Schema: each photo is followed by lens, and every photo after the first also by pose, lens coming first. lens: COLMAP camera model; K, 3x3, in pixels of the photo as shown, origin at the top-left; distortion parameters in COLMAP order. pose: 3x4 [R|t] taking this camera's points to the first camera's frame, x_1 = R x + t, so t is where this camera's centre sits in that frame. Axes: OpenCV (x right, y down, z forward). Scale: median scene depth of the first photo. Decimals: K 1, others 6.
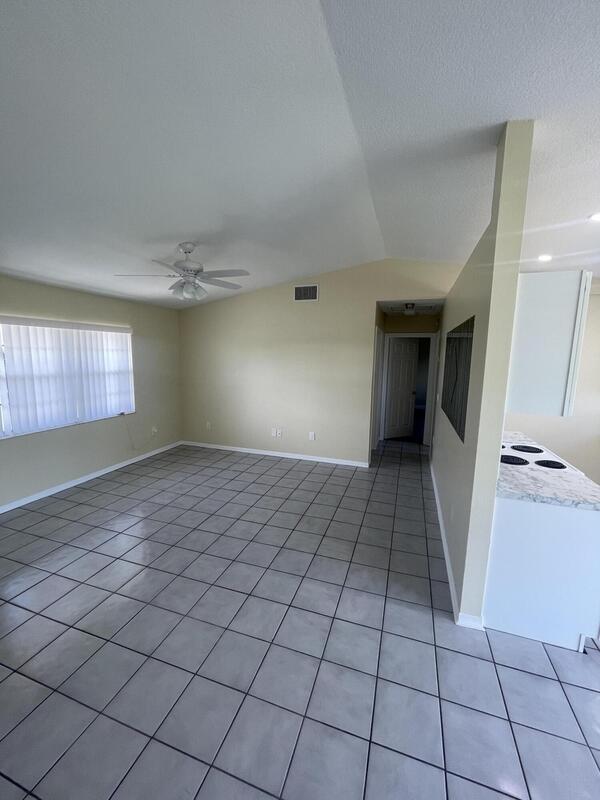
lens RADIAL K [[323.4, 0, 302.0], [0, 323.4, 398.4], [0, 0, 1]] dist [-0.003393, 0.000359]
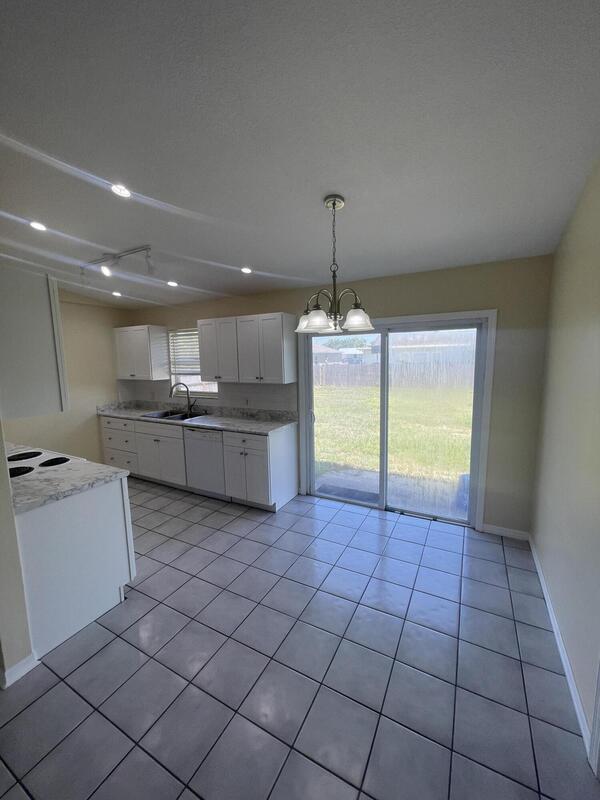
lens RADIAL K [[323.4, 0, 299.8], [0, 323.4, 395.9], [0, 0, 1]] dist [-0.003393, 0.000359]
pose [[0.165129, -0.146610, 0.975314, -0.079879], [0.155299, 0.980419, 0.121084, -0.004002], [-0.973969, 0.131471, 0.184664, 0.031844]]
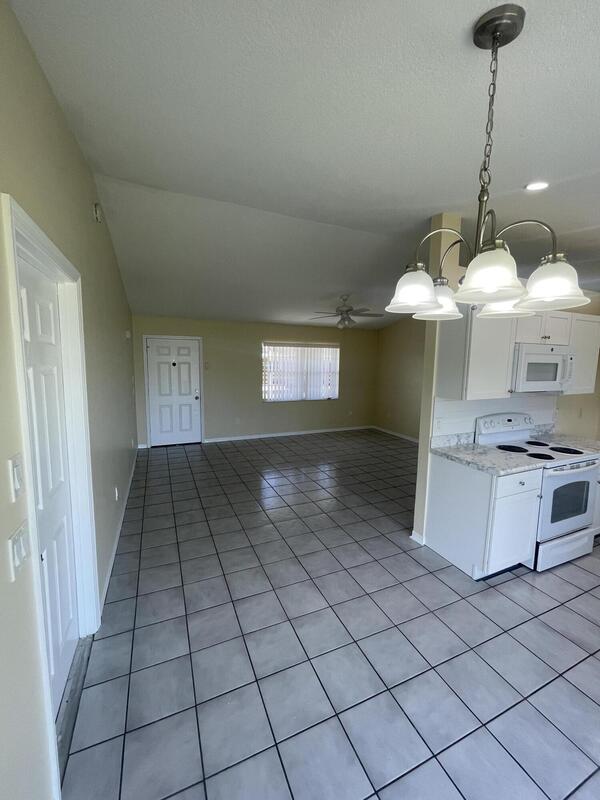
lens RADIAL K [[323.4, 0, 300.1], [0, 323.4, 401.1], [0, 0, 1]] dist [-0.003393, 0.000359]
pose [[0.671891, 0.086324, -0.735603, 1.196543], [-0.102652, 0.994453, 0.022940, 0.086857], [0.733502, 0.060098, 0.677025, -0.440802]]
